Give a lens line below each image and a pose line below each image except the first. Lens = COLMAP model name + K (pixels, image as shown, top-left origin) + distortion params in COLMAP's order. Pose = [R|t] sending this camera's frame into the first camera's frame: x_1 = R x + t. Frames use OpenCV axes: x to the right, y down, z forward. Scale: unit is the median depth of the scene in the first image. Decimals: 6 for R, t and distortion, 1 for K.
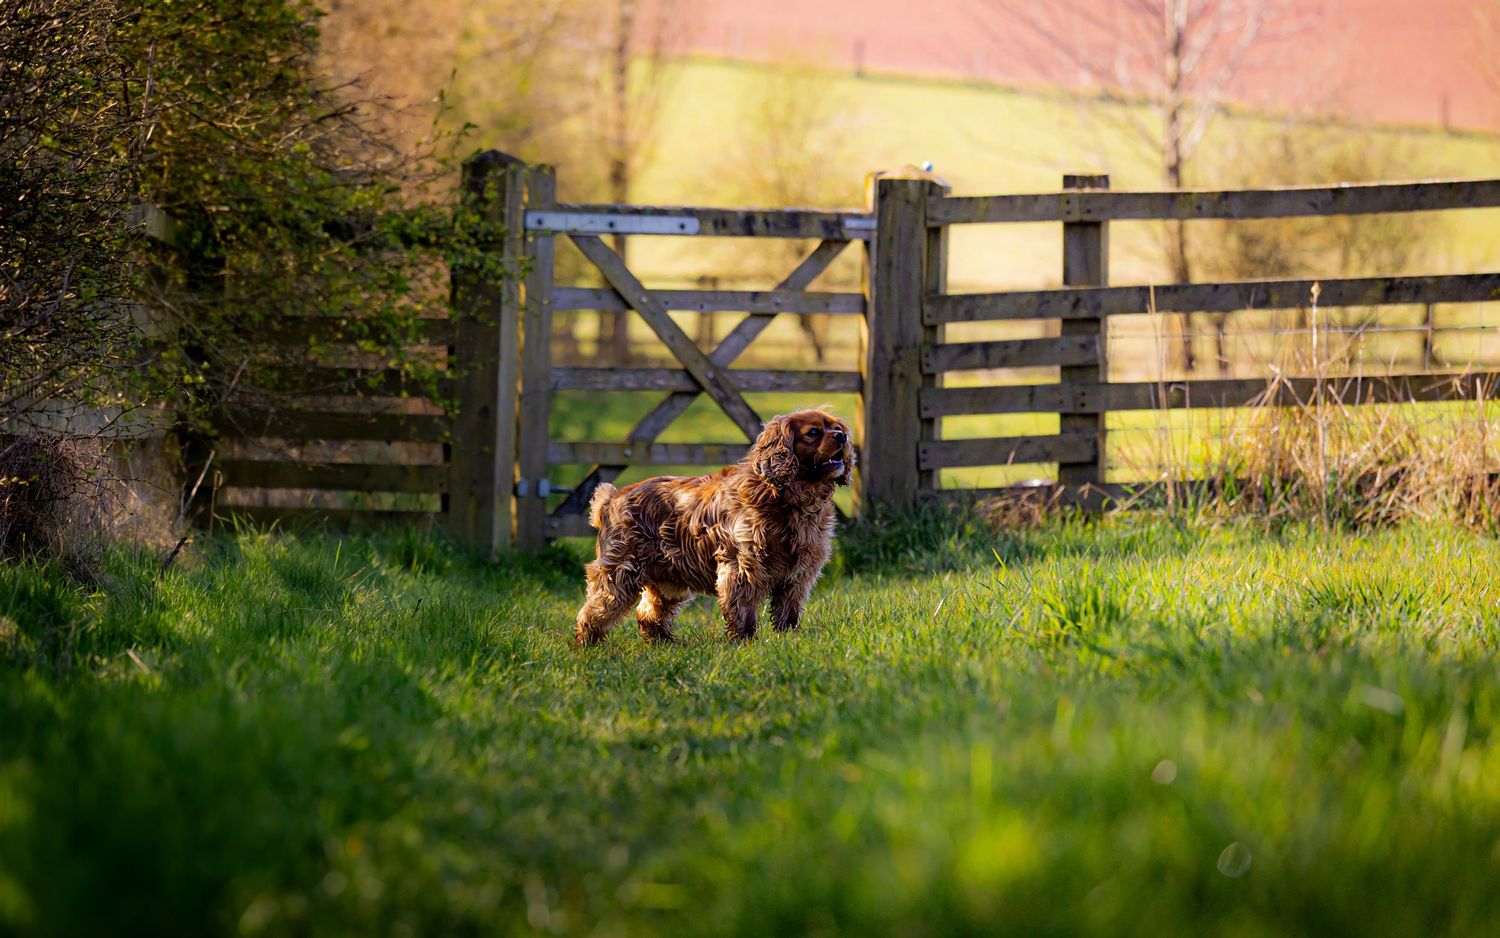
lens RADIAL K [[9008.4, 0, 754.2], [0, 9008.4, 465.3], [0, 0, 1]] dist [-7.881515, 0.000000]
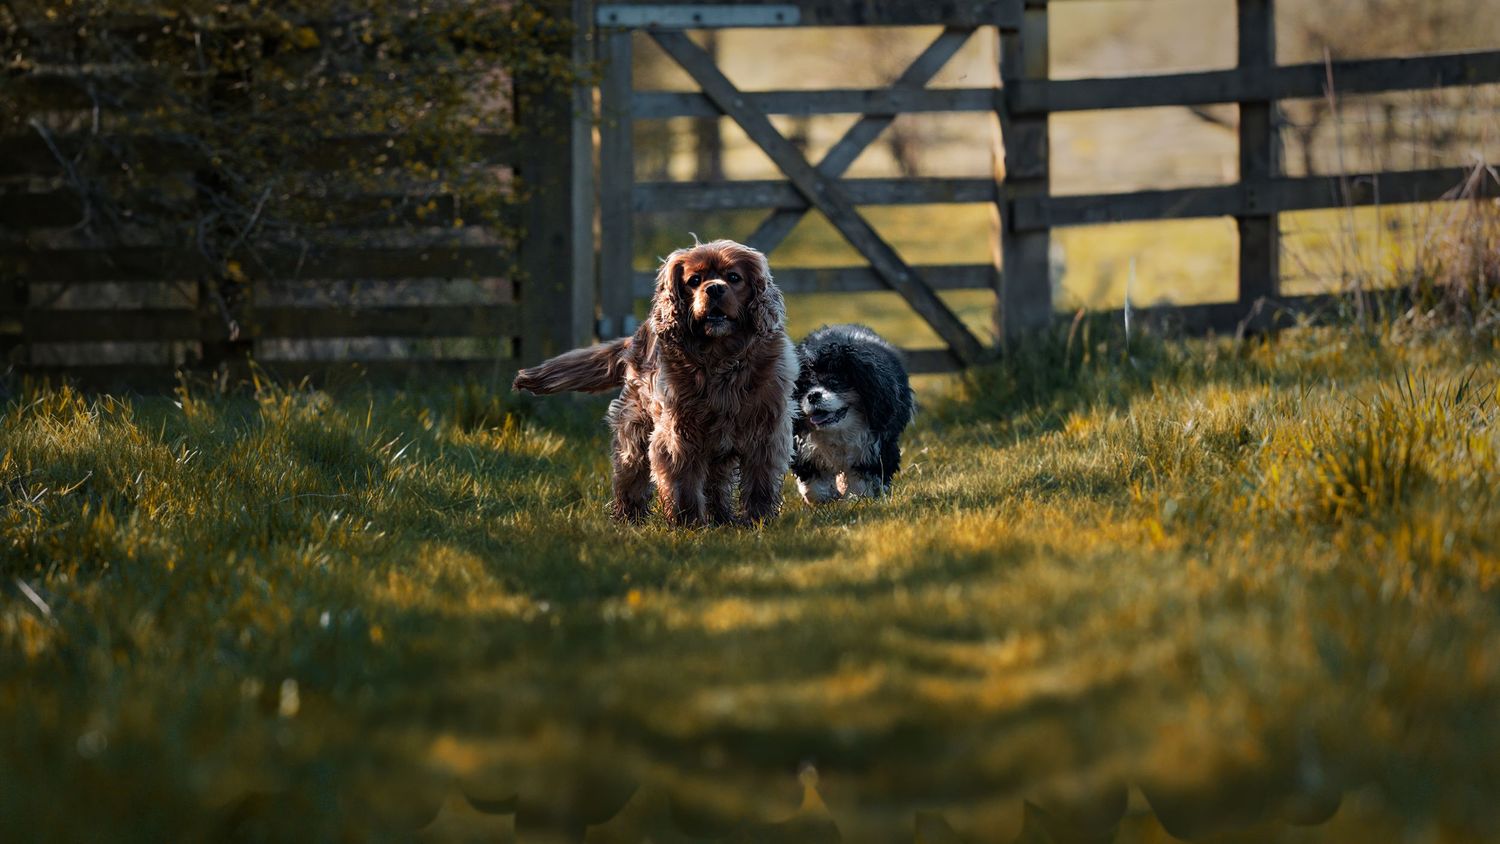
lens RADIAL K [[8642.8, 0, 750.8], [0, 8642.8, 422.1], [0, 0, 1]] dist [1.274387, 0.000000]
pose [[0.999236, -0.037249, -0.011804, -0.002324], [0.037415, 0.999199, 0.014189, 0.000317], [0.011266, -0.014620, 0.999830, 0.160822]]
